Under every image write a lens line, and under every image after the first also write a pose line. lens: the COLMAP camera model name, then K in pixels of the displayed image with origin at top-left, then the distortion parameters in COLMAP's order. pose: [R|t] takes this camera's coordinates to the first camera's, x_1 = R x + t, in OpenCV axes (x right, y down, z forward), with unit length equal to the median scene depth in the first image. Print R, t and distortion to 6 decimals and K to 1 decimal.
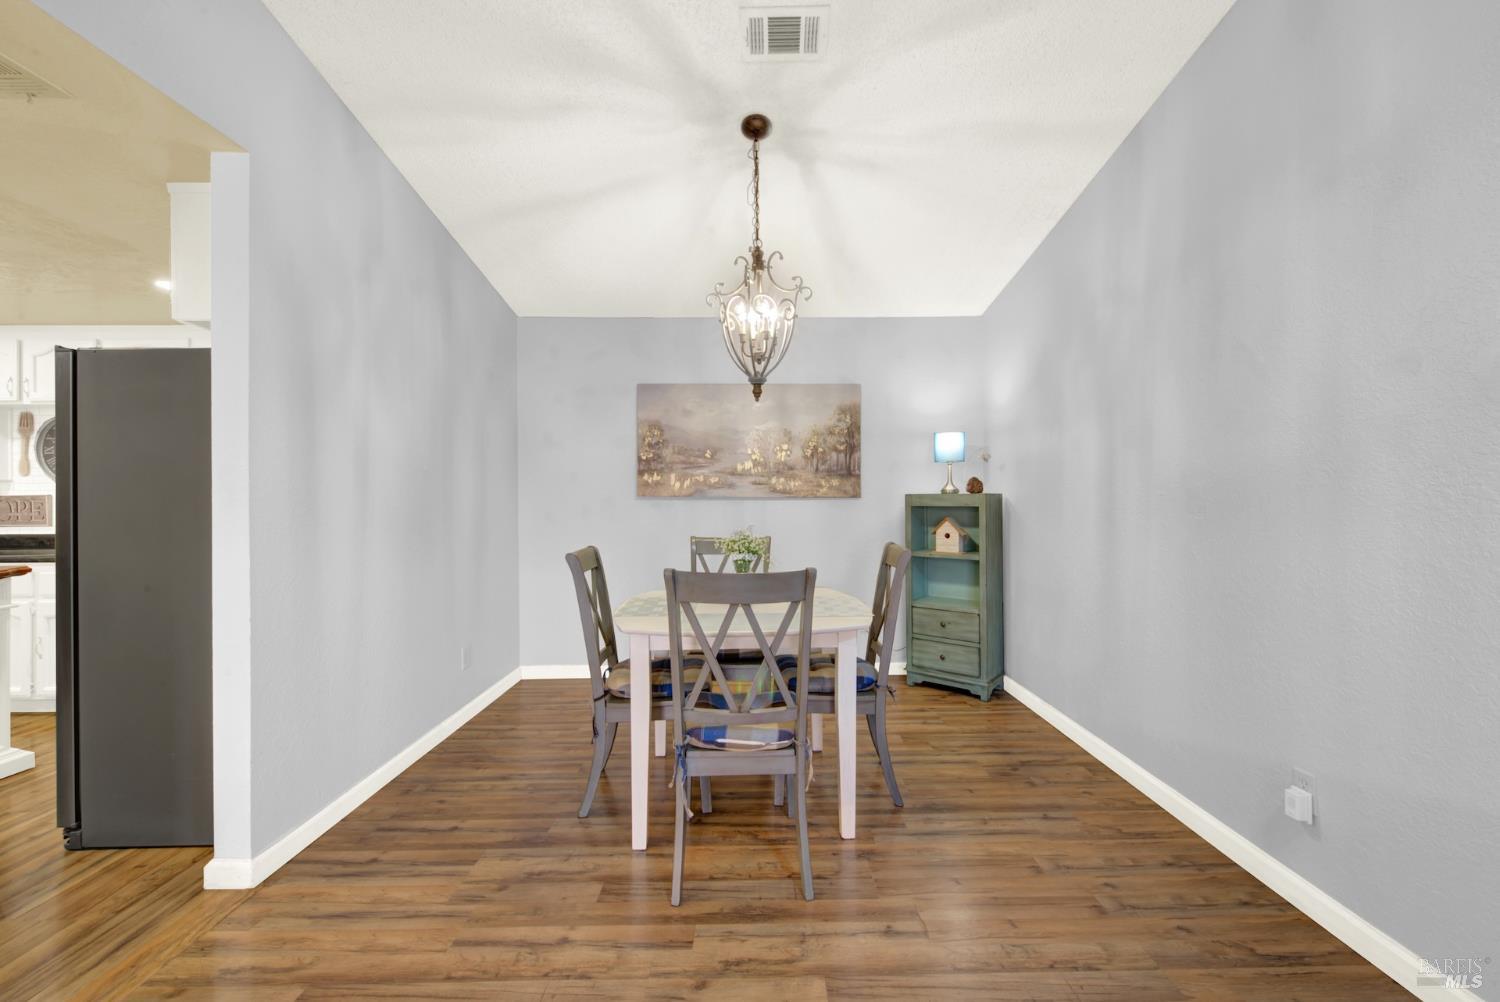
lens RADIAL K [[600.2, 0, 759.9], [0, 600.2, 500.0], [0, 0, 1]] dist [0.003756, -0.002859]
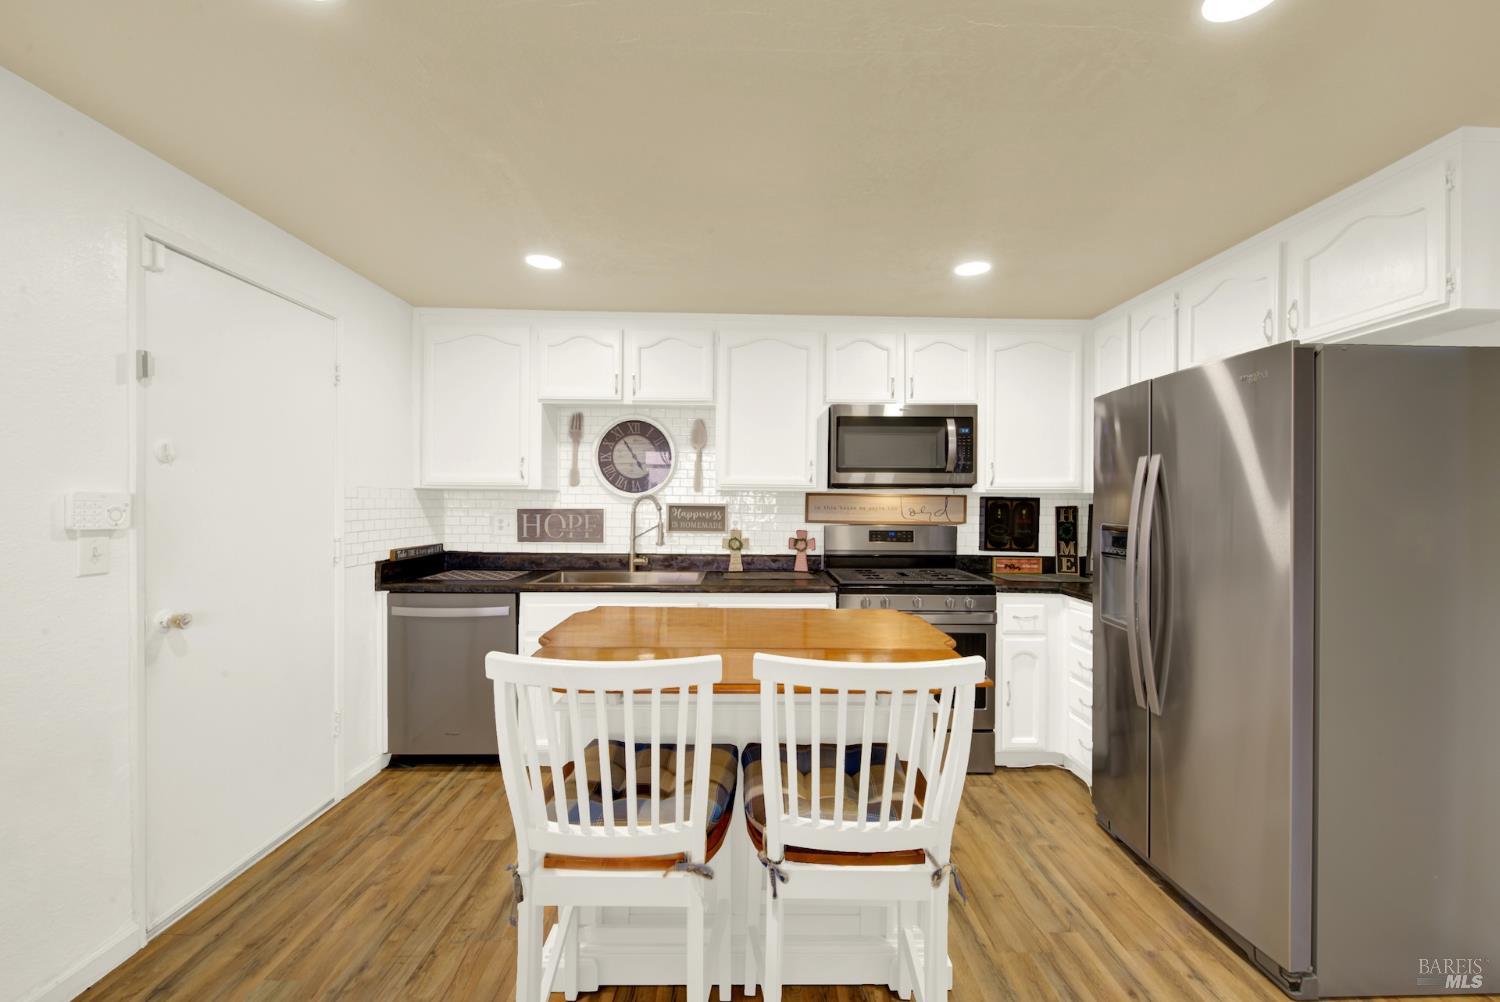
lens RADIAL K [[600.2, 0, 760.5], [0, 600.2, 504.0], [0, 0, 1]] dist [0.003756, -0.002859]
pose [[0.999823, 0.014939, 0.011480, -0.972450], [-0.015011, 0.999868, 0.006256, -0.023178], [-0.011385, -0.006427, 0.999915, 0.129094]]
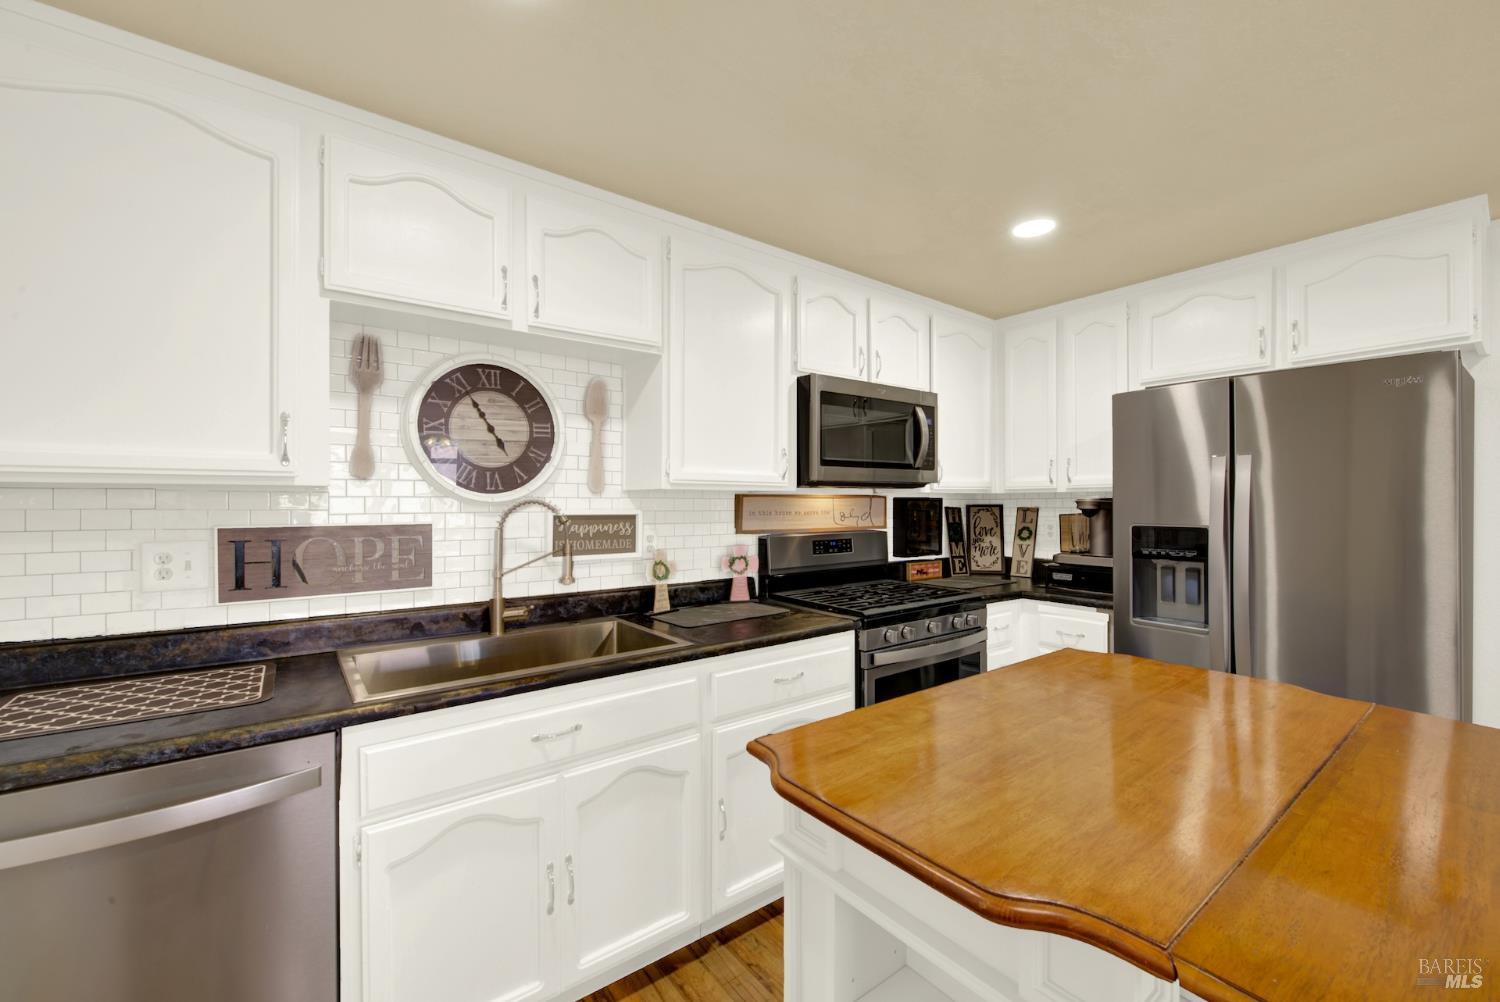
lens RADIAL K [[600.2, 0, 755.9], [0, 600.2, 504.6], [0, 0, 1]] dist [0.003756, -0.002859]
pose [[0.803902, 0.003332, 0.594752, -1.264464], [-0.003631, 0.999993, -0.000693, -0.022378], [-0.594750, -0.001602, 0.803909, 0.477972]]
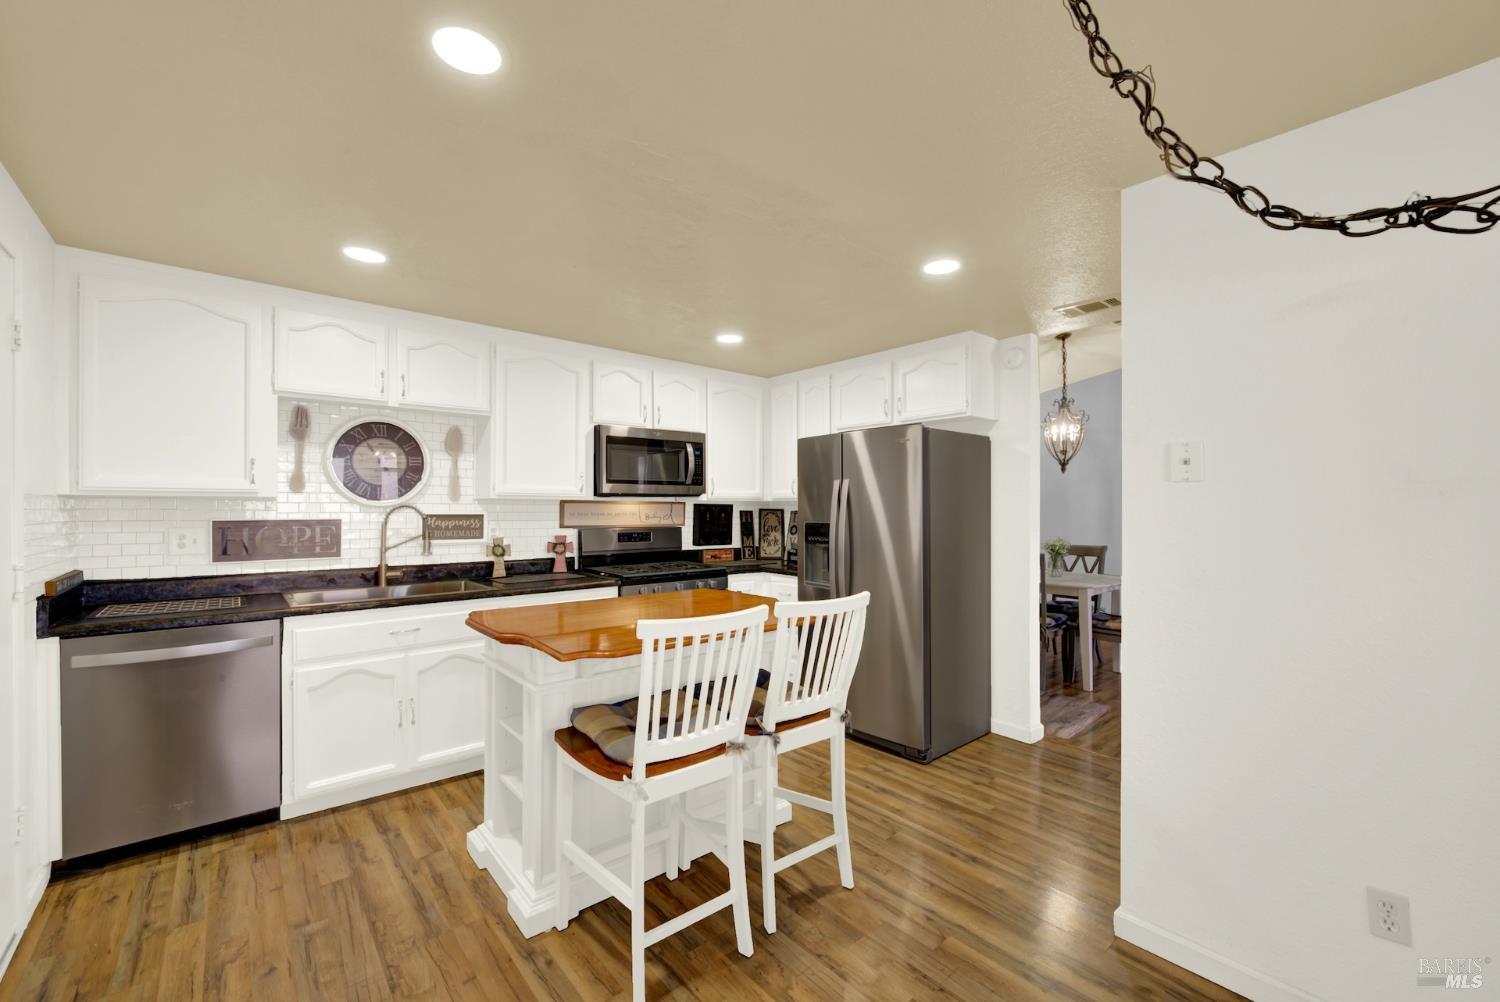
lens RADIAL K [[600.2, 0, 752.0], [0, 600.2, 510.2], [0, 0, 1]] dist [0.003756, -0.002859]
pose [[0.771793, 0.005230, 0.635852, -1.273215], [-0.006888, 0.999976, 0.000136, -0.022125], [-0.635836, -0.004485, 0.771811, 0.067517]]
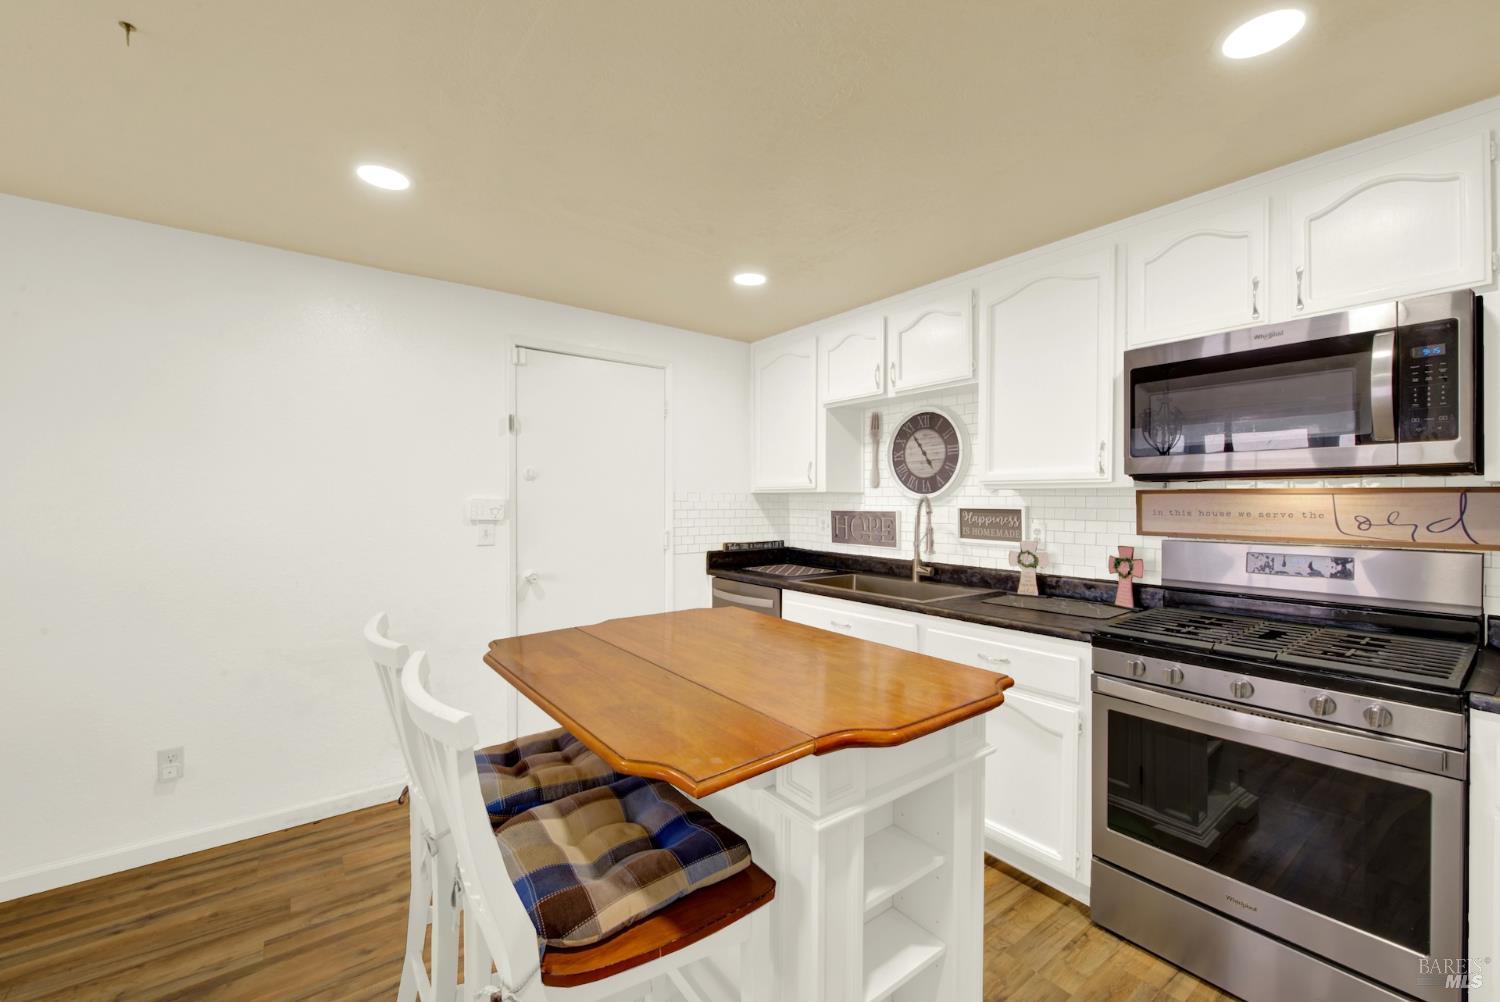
lens RADIAL K [[600.2, 0, 764.0], [0, 600.2, 502.1], [0, 0, 1]] dist [0.003756, -0.002859]
pose [[0.608864, 0.010172, -0.793210, -0.653954], [-0.006028, 0.999948, 0.008196, -0.025600], [0.793252, -0.000209, 0.608893, 0.363139]]
